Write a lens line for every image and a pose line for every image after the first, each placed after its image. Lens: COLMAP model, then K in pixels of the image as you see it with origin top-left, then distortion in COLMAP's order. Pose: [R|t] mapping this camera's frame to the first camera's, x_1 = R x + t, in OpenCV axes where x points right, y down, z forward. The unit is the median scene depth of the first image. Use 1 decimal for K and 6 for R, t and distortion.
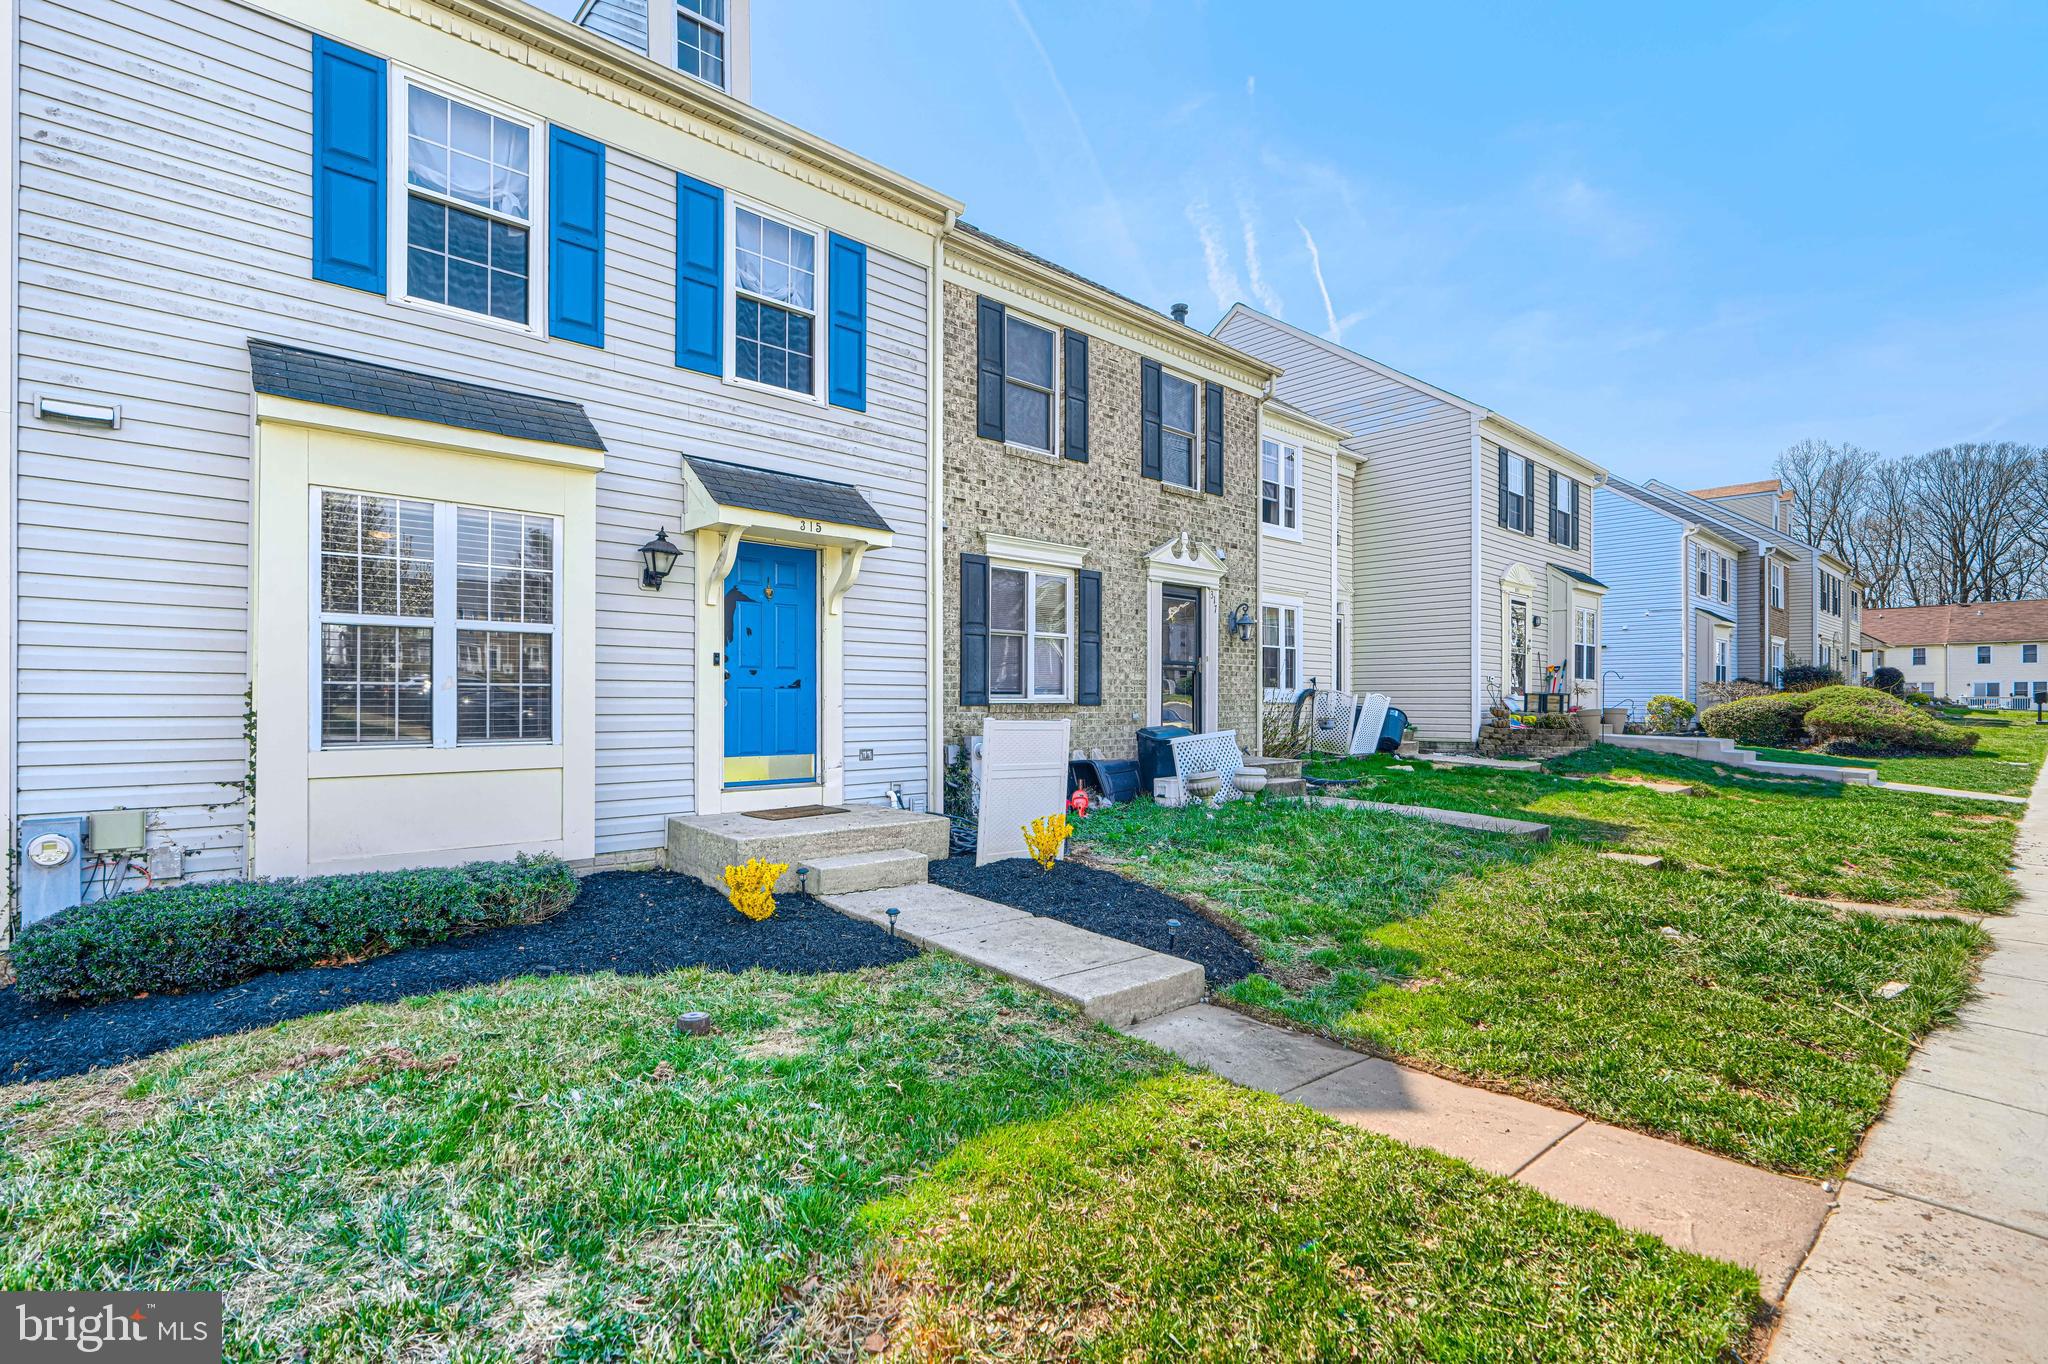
lens RADIAL K [[917.9, 0, 1008.6], [0, 917.9, 698.4], [0, 0, 1]] dist [0.002046, 0.000103]
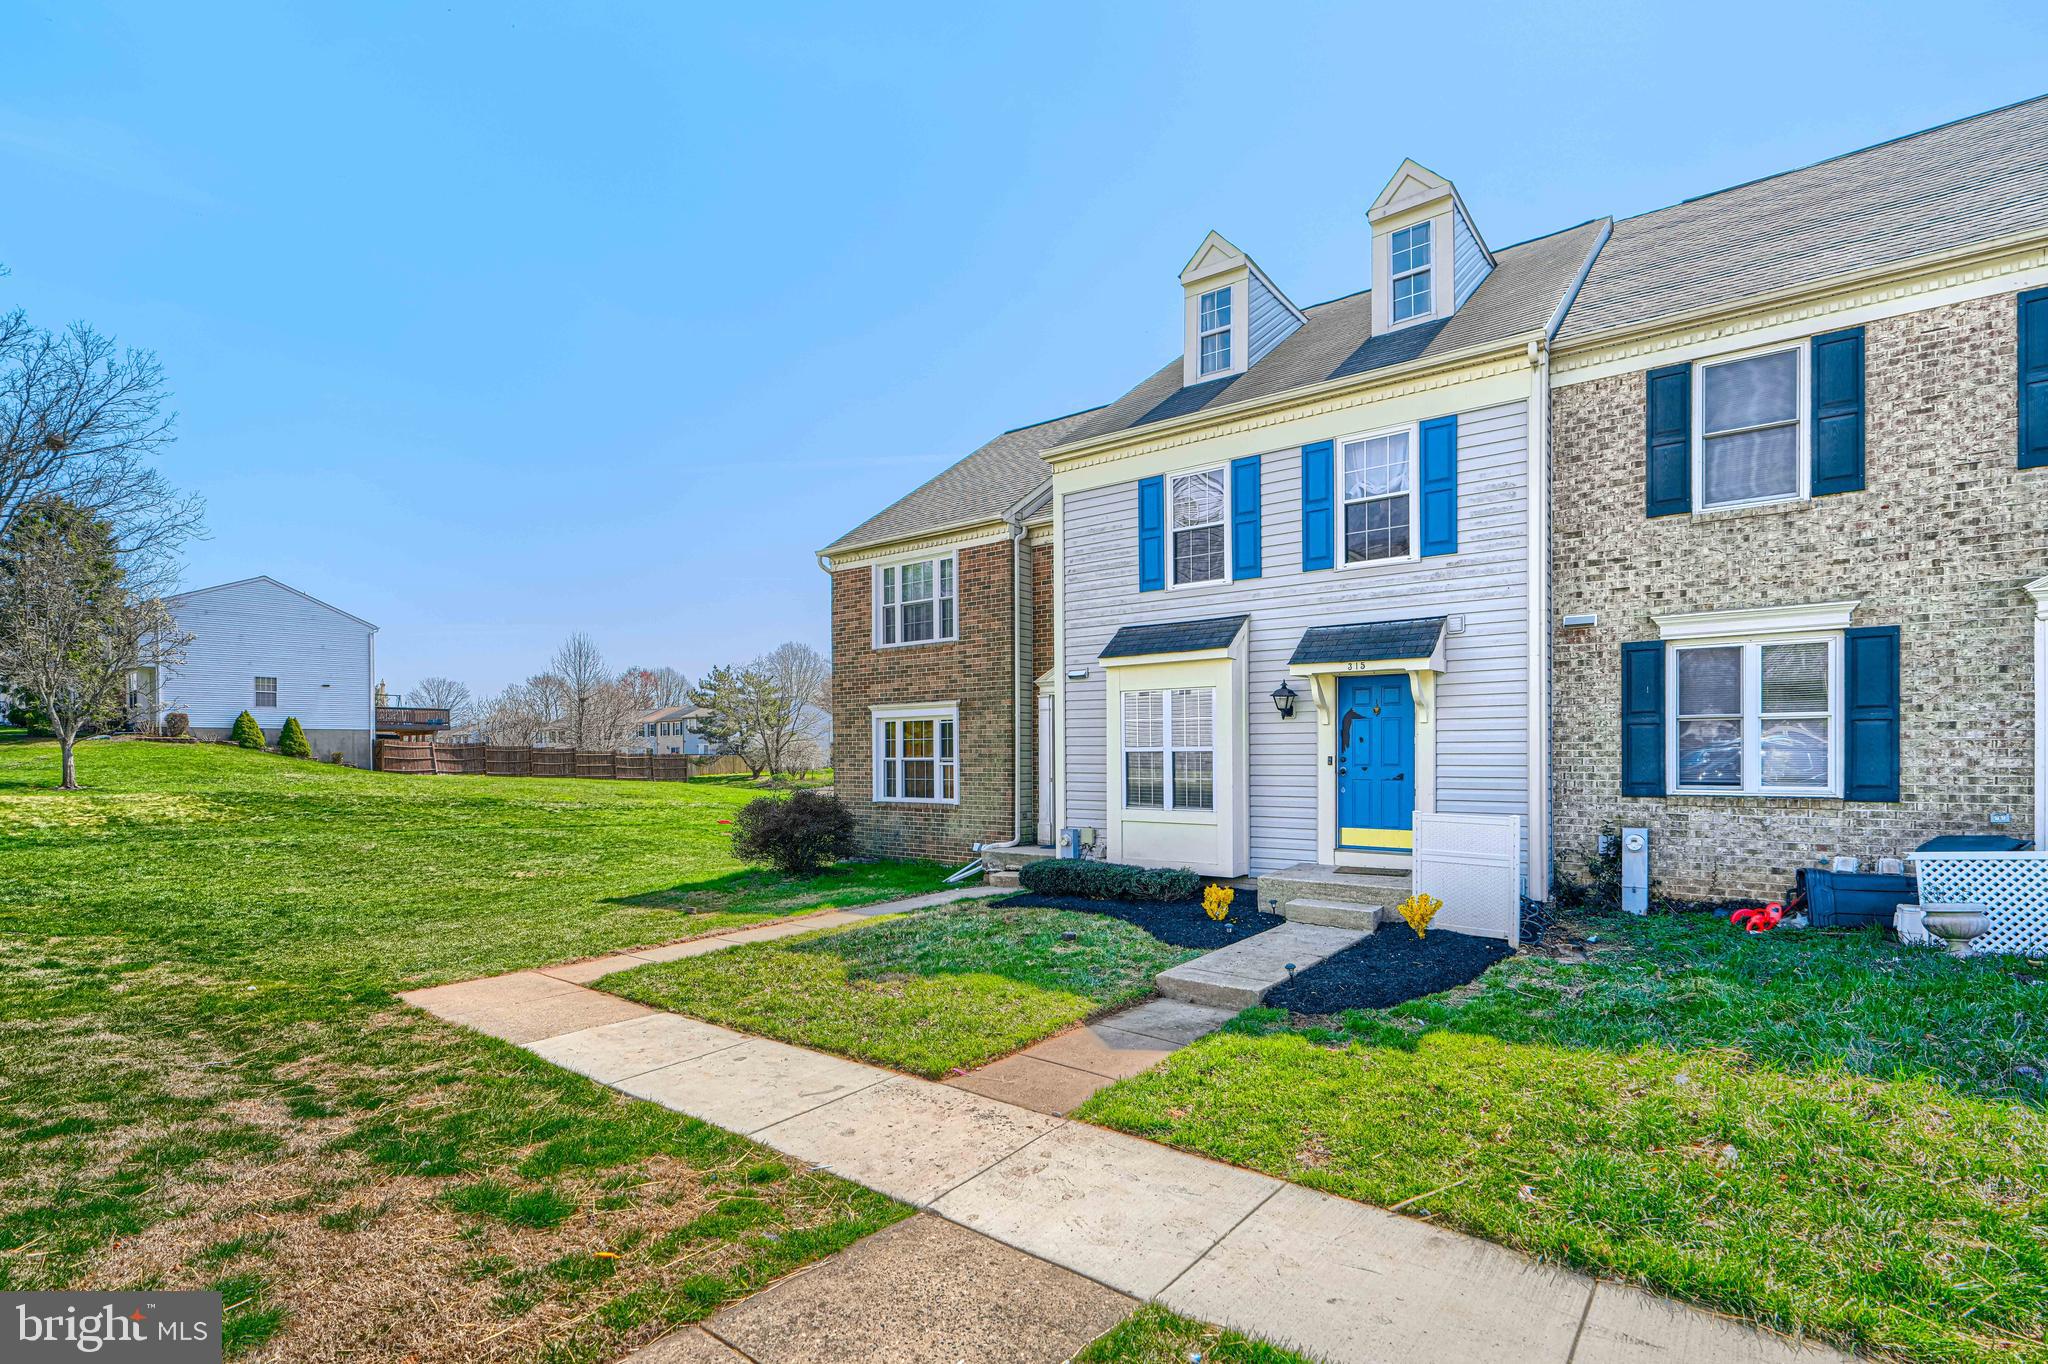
lens RADIAL K [[888.0, 0, 1069.7], [0, 888.0, 768.8], [0, 0, 1]] dist [0.001740, -0.000184]
pose [[0.252449, 0.009976, -0.967559, 0.725578], [0.006609, 0.999906, 0.012034, -0.037533], [0.967588, -0.009432, 0.252360, 0.176474]]
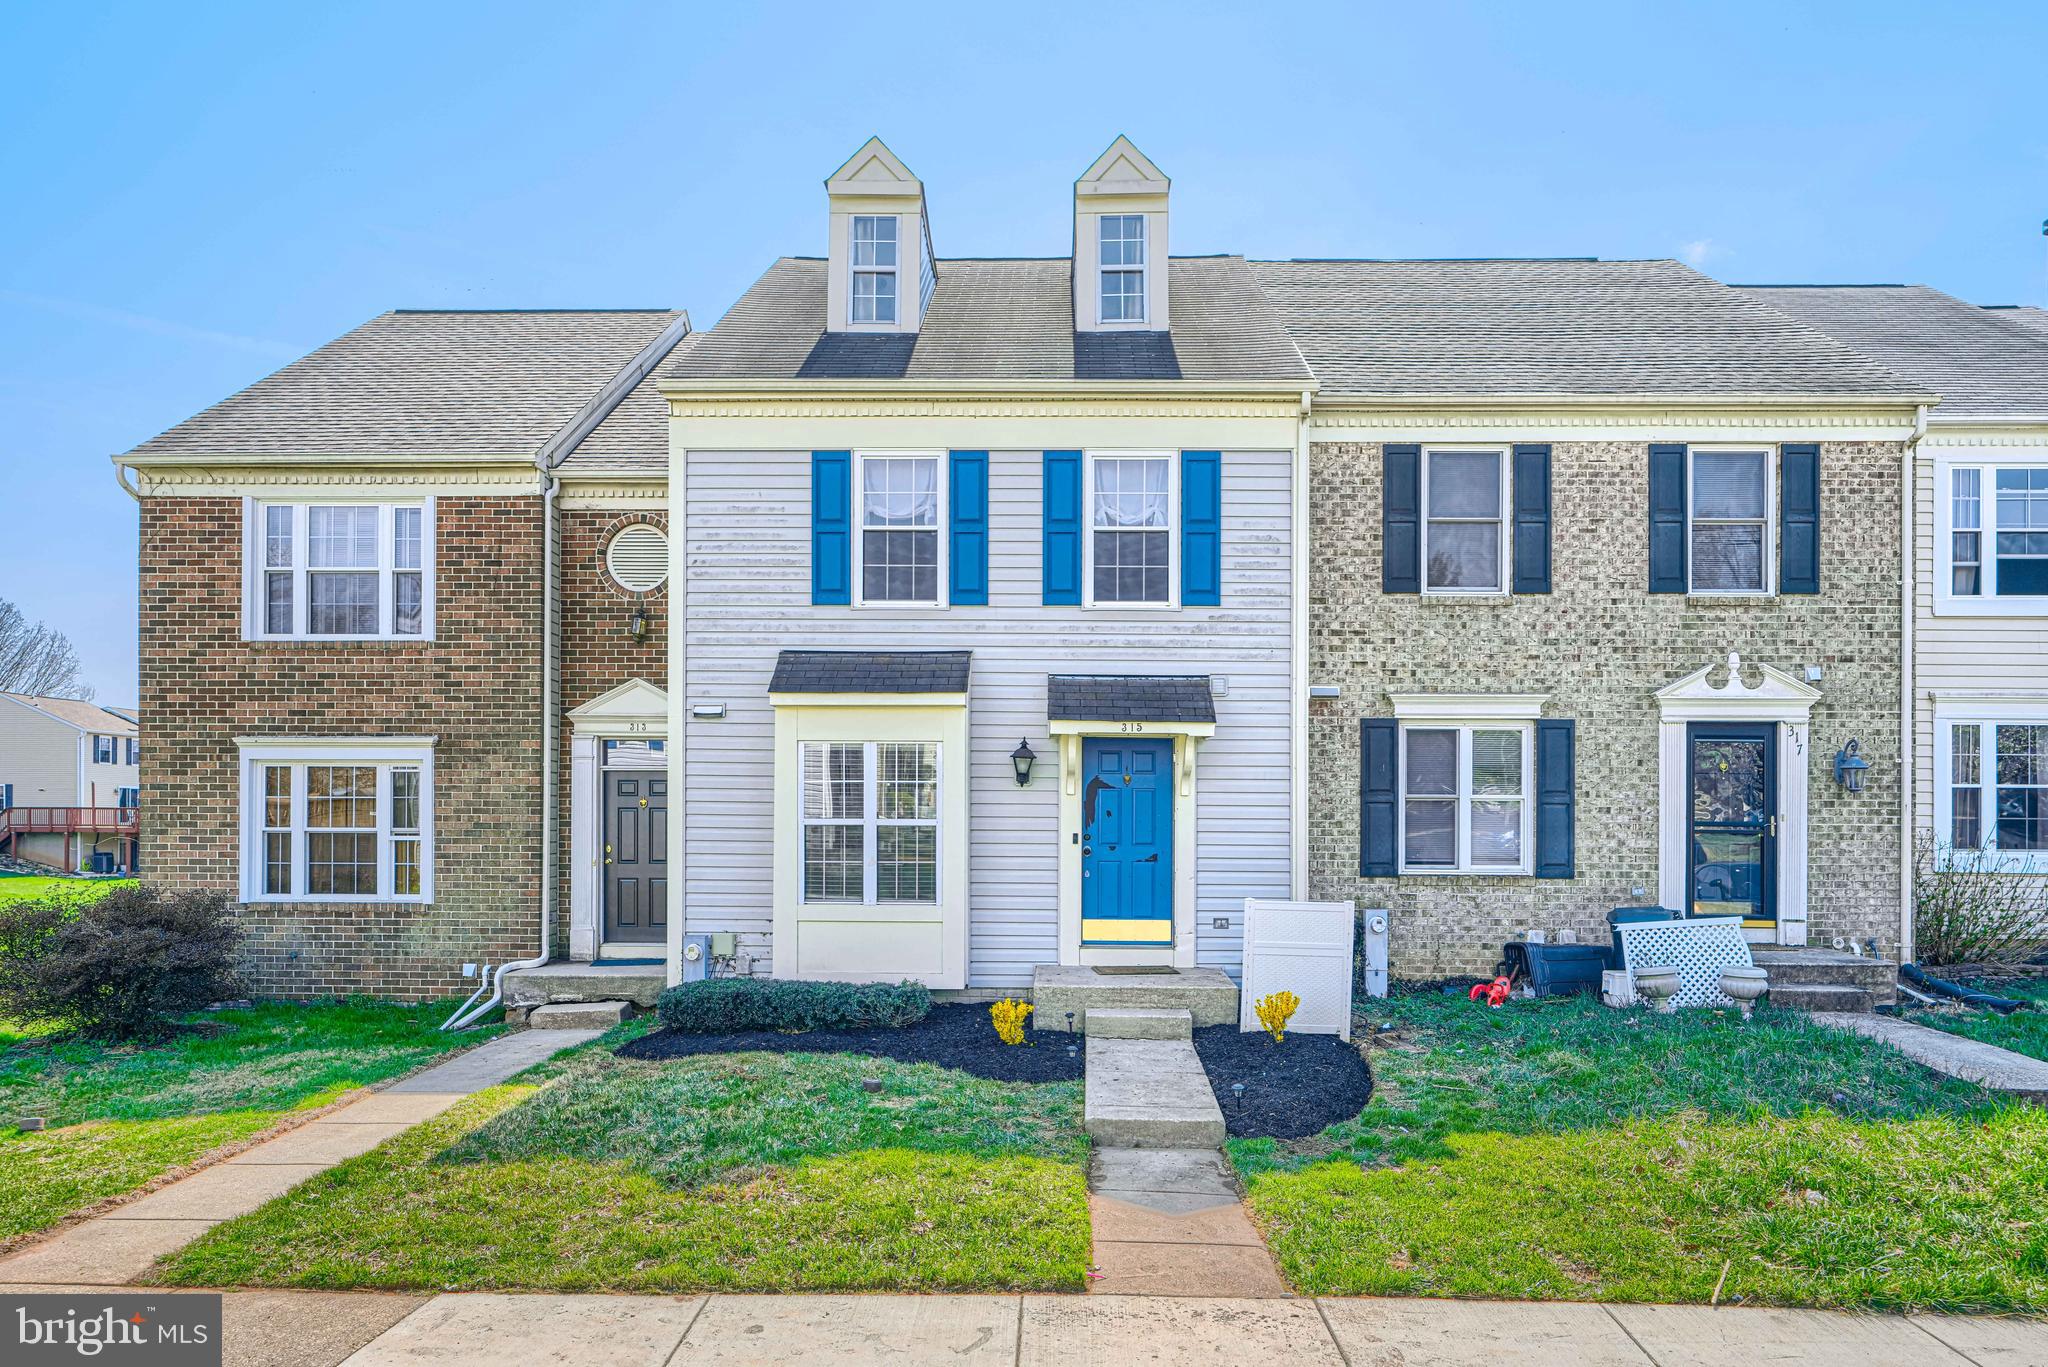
lens RADIAL K [[1197.7, 0, 1019.2], [0, 1197.7, 825.0], [0, 0, 1]] dist [0.000683, -0.000171]
pose [[0.743341, 0.003902, -0.668901, 0.519550], [-0.002464, 0.999992, 0.003094, -0.049387], [0.668908, -0.000652, 0.743345, -0.172865]]
